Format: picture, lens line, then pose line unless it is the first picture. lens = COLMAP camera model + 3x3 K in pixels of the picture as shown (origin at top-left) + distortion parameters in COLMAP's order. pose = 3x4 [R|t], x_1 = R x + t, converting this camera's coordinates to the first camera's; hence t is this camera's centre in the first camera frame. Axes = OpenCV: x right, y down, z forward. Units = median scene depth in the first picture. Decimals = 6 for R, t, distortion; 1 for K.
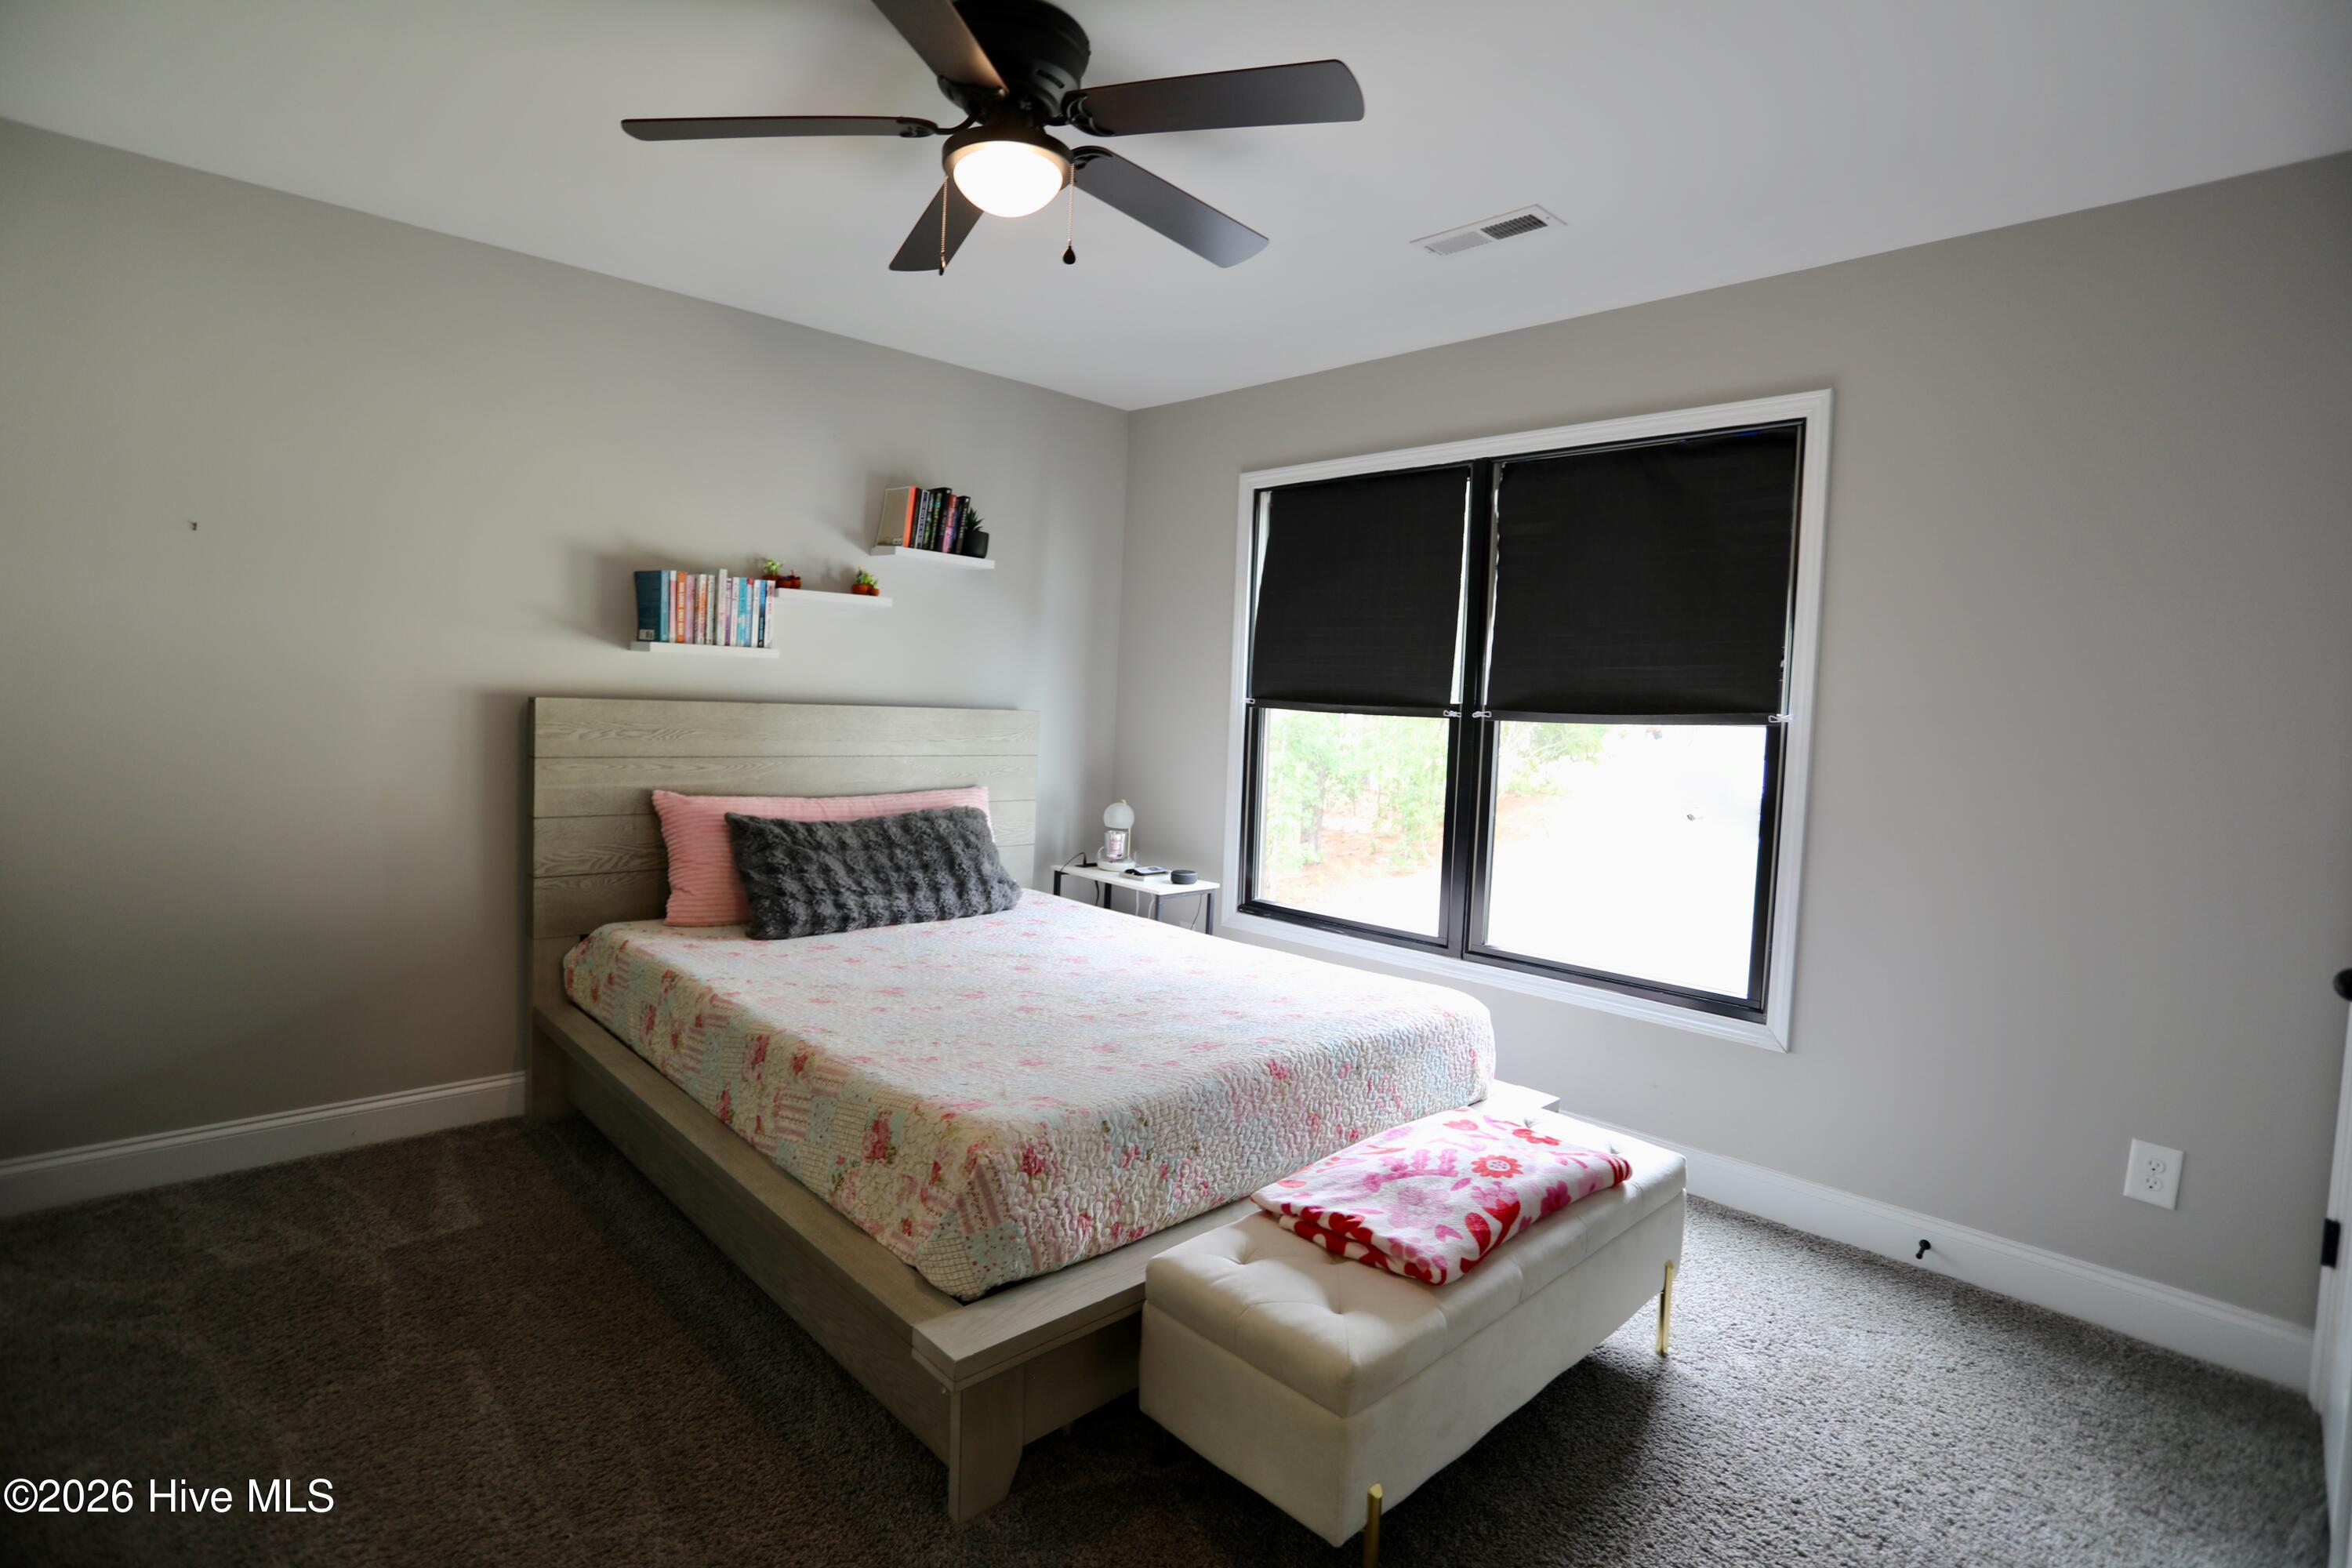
lens RADIAL K [[1144.0, 0, 1173.7], [0, 1144.0, 753.6], [0, 0, 1]] dist [-0.077718, 0.036239]
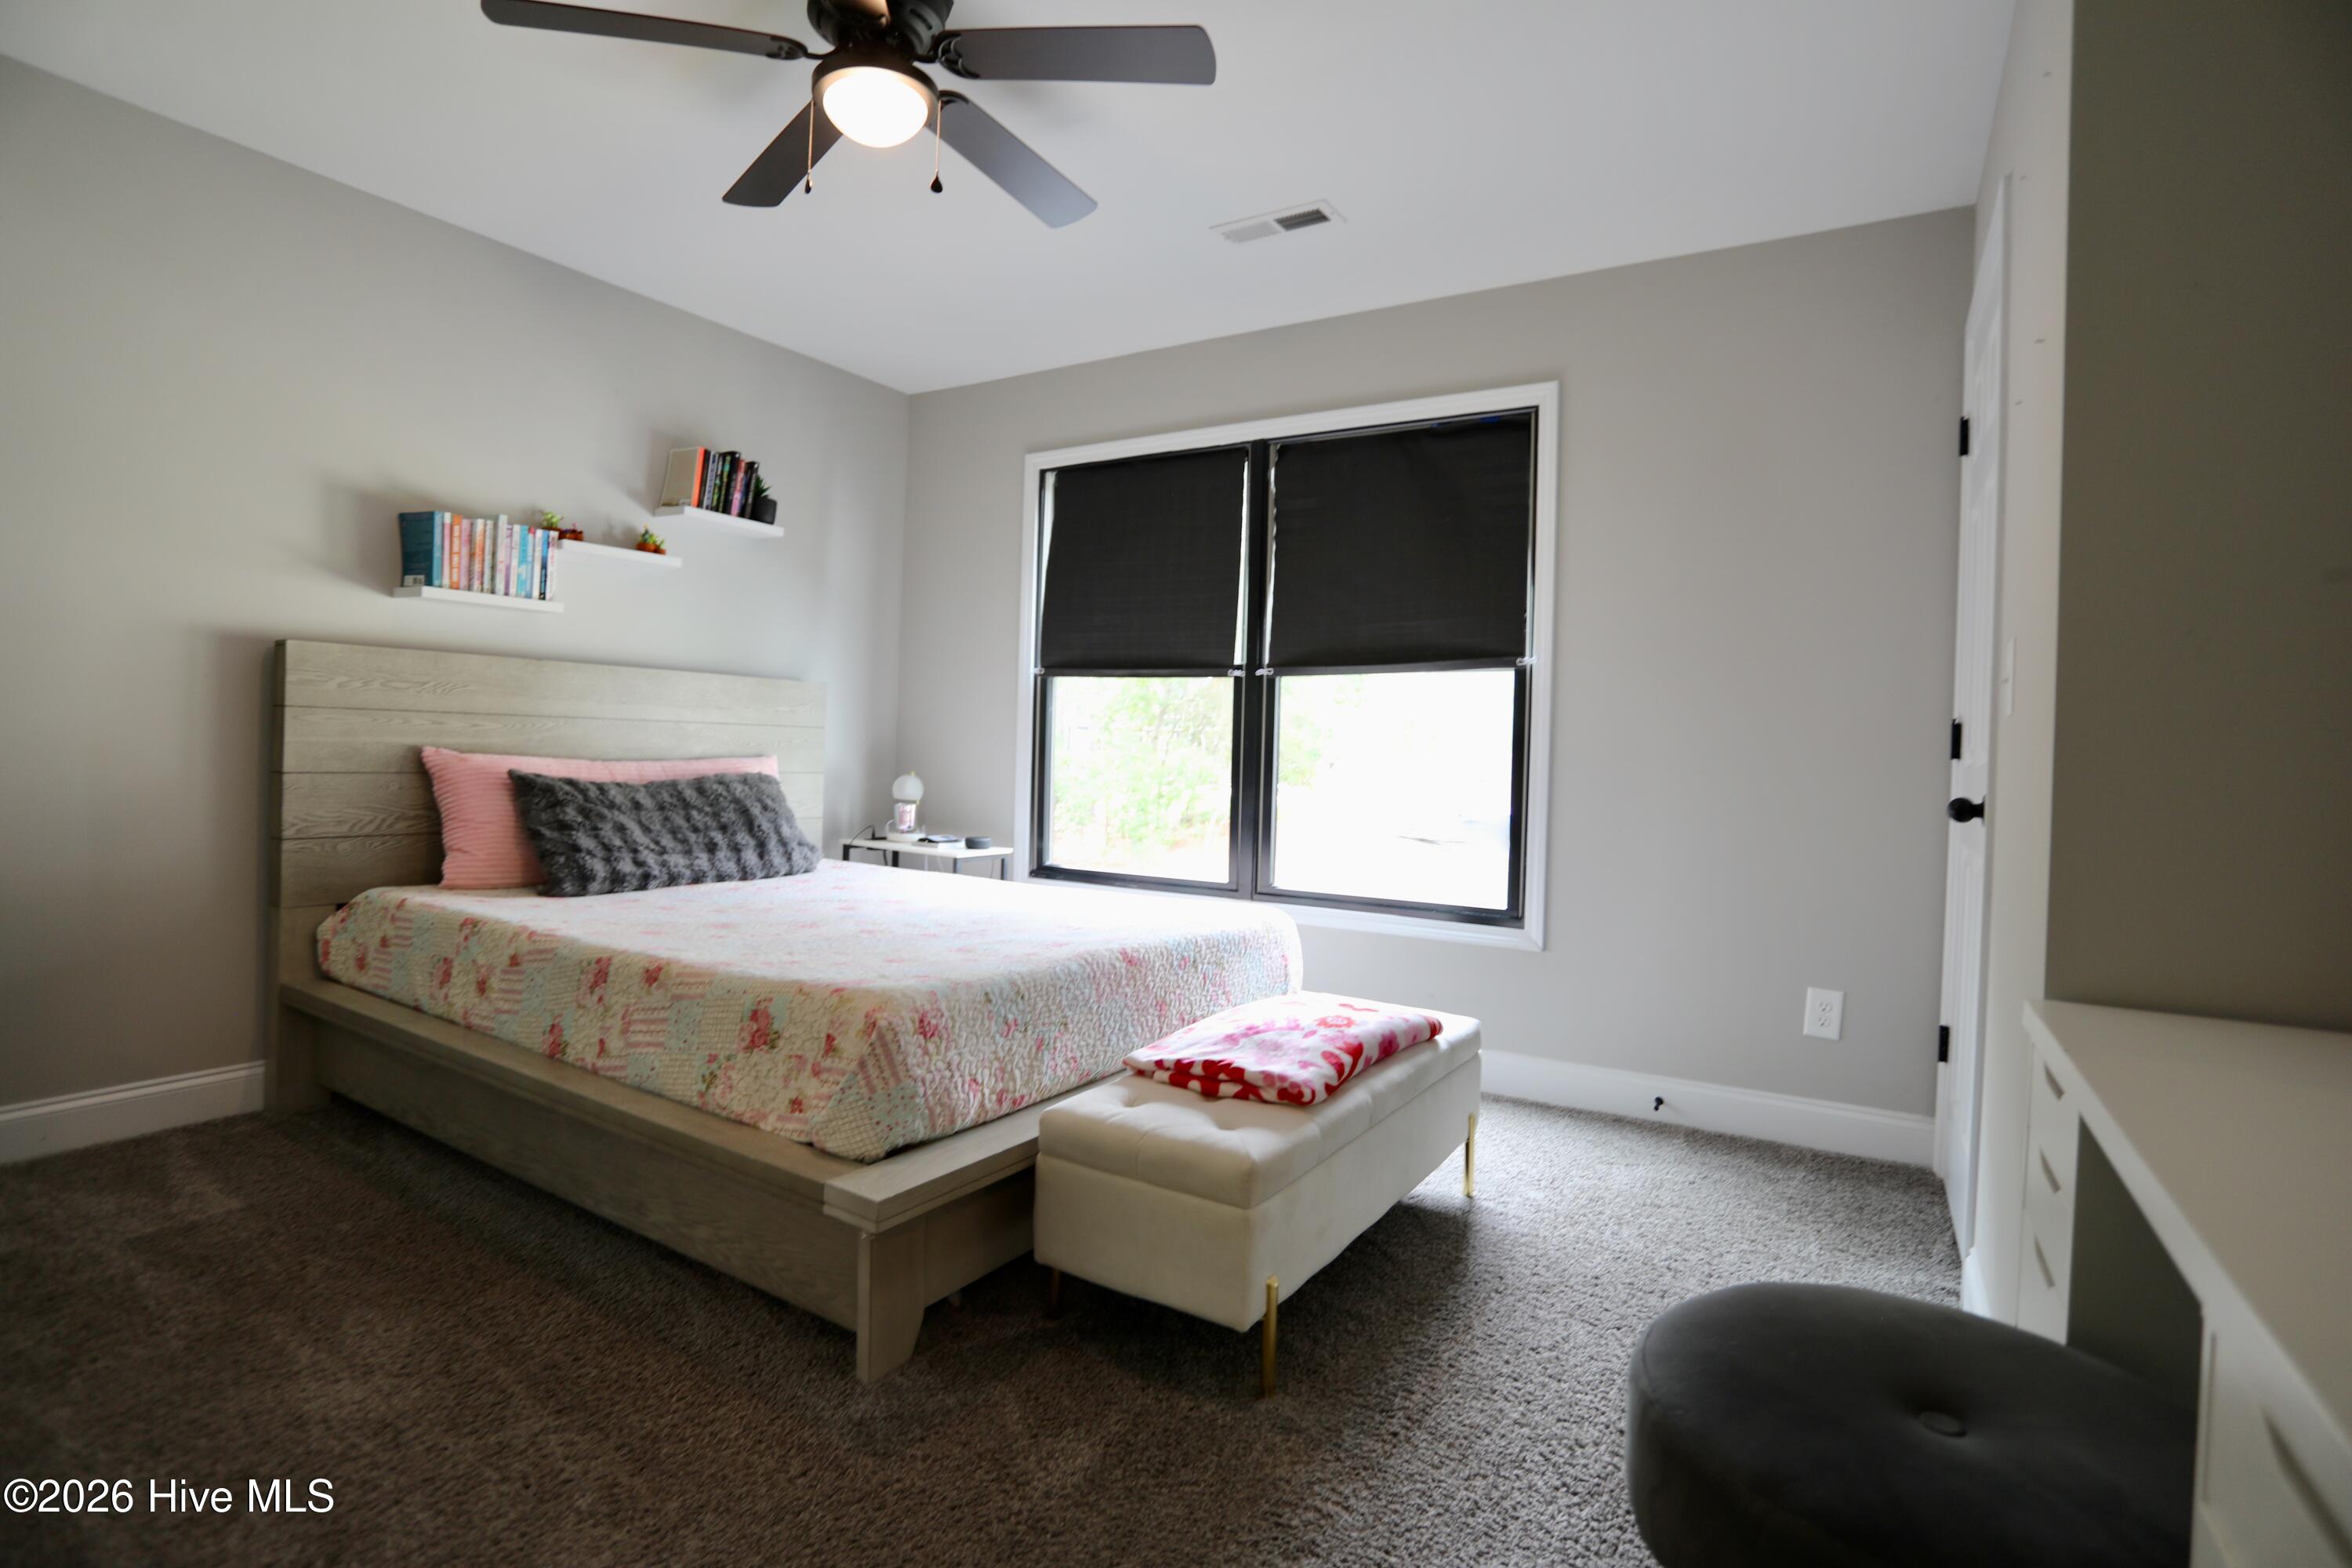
lens RADIAL K [[1144.0, 0, 1173.7], [0, 1144.0, 753.6], [0, 0, 1]] dist [-0.077718, 0.036239]
pose [[0.970145, -0.013476, 0.242152, -0.104600], [0.022125, 0.999209, -0.033034, 0.102773], [-0.241516, 0.037406, 0.969676, -0.047450]]
